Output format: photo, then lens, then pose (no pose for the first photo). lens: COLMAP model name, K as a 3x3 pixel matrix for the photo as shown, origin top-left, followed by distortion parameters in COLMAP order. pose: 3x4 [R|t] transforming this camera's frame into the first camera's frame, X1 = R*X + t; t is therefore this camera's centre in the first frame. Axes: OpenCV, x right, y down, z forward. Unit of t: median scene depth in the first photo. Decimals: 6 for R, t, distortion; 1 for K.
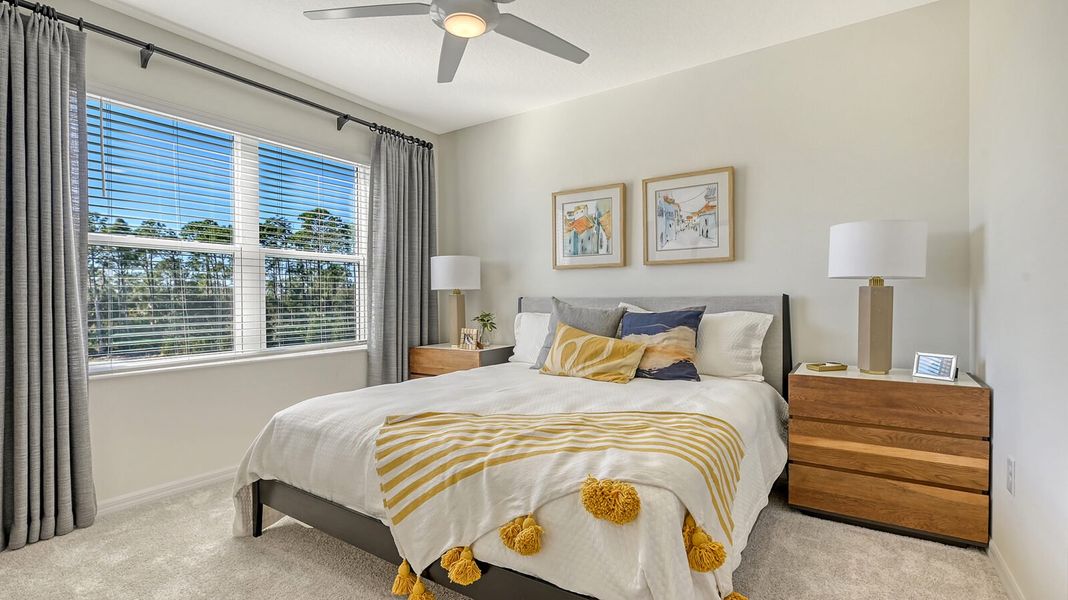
lens RADIAL K [[486.2, 0, 527.1], [0, 486.2, 299.7], [0, 0, 1]] dist [-0.001215, -0.000609]
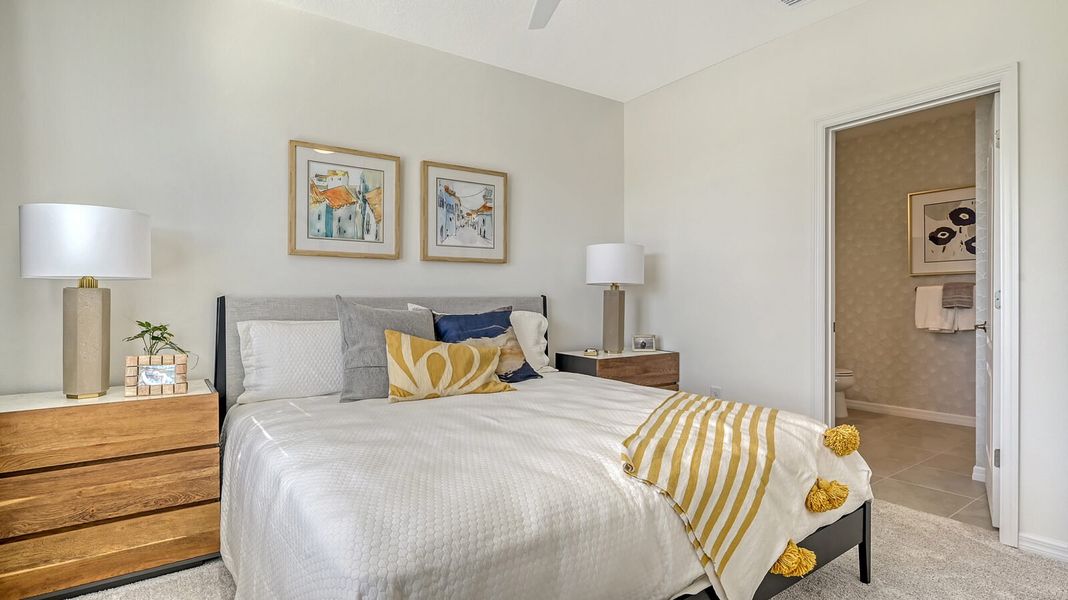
lens RADIAL K [[545.7, 0, 528.4], [0, 545.7, 305.7], [0, 0, 1]] dist [-0.002468, -0.000258]
pose [[0.354150, 0.000188, 0.935188, -0.606492], [0.008884, 0.999954, -0.003566, 0.014428], [-0.935146, 0.009571, 0.354133, 0.497762]]
